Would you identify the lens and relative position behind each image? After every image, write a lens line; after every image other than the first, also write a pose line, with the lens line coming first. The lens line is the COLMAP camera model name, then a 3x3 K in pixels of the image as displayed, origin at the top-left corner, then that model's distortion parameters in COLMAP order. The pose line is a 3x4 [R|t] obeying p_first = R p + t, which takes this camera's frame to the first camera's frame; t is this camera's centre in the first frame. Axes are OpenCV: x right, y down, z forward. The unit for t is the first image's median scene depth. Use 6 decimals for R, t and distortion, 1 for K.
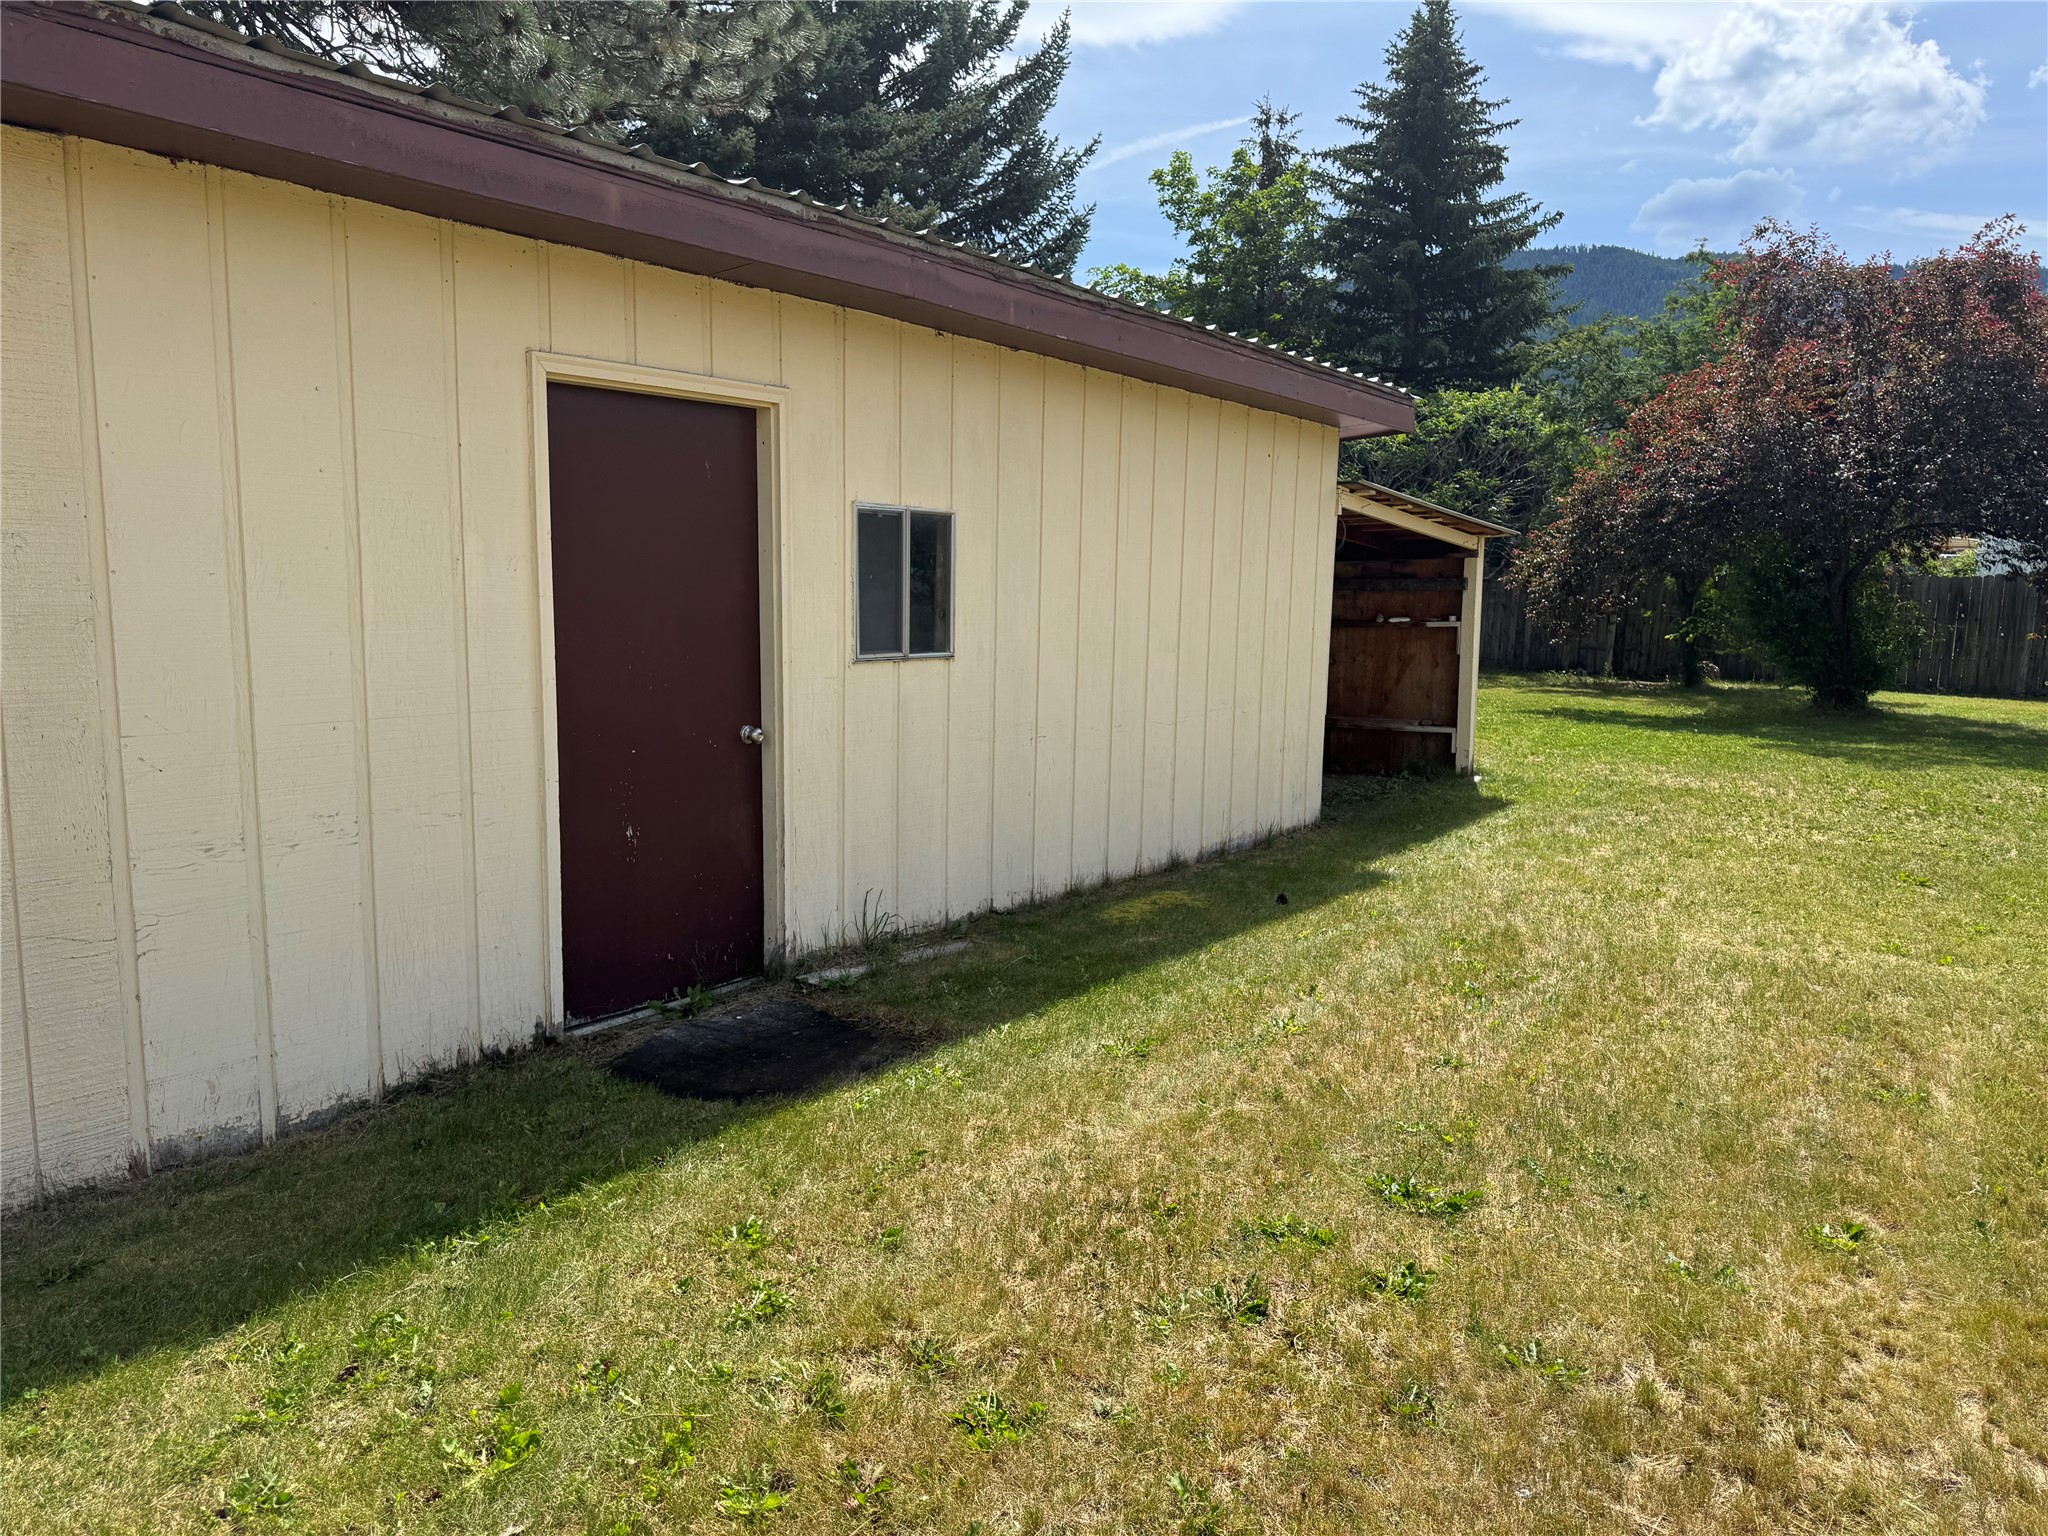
lens RADIAL K [[1433.4, 0, 1021.3], [0, 1433.4, 770.5], [0, 0, 1]] dist [-0.009678, -0.014202]
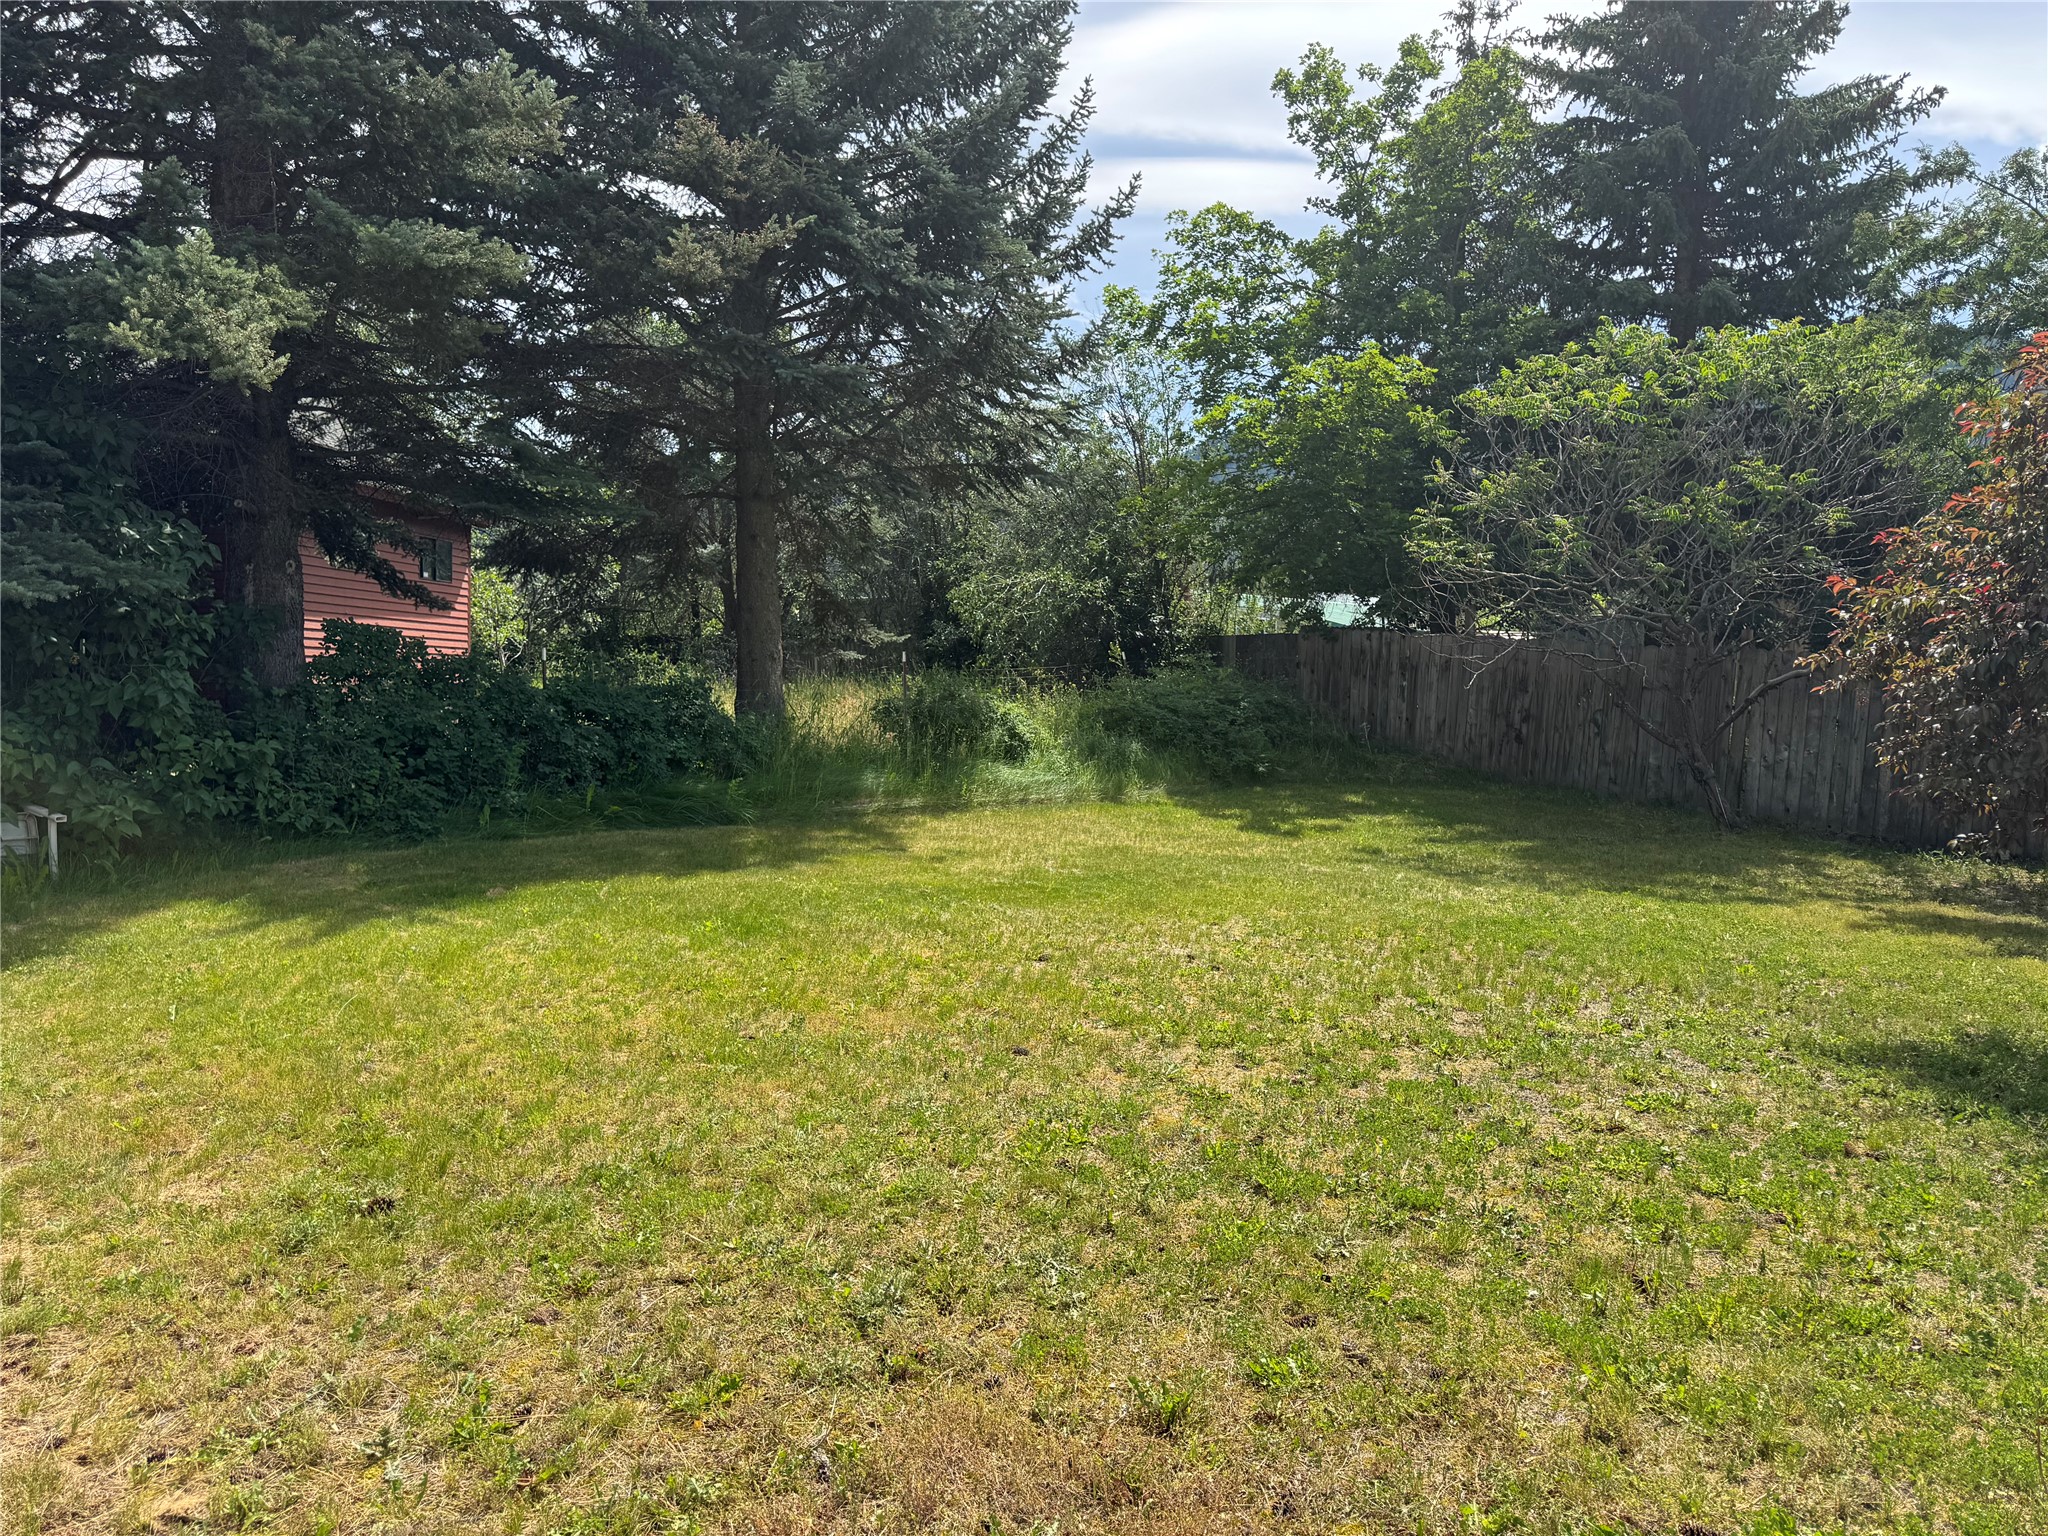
lens RADIAL K [[1433.4, 0, 1025.3], [0, 1433.4, 765.1], [0, 0, 1]] dist [-0.009678, -0.014202]
pose [[0.978229, 0.022742, -0.206281, 0.122295], [-0.038003, 0.996800, -0.070324, -0.041552], [0.204021, 0.076632, 0.975963, 0.340544]]
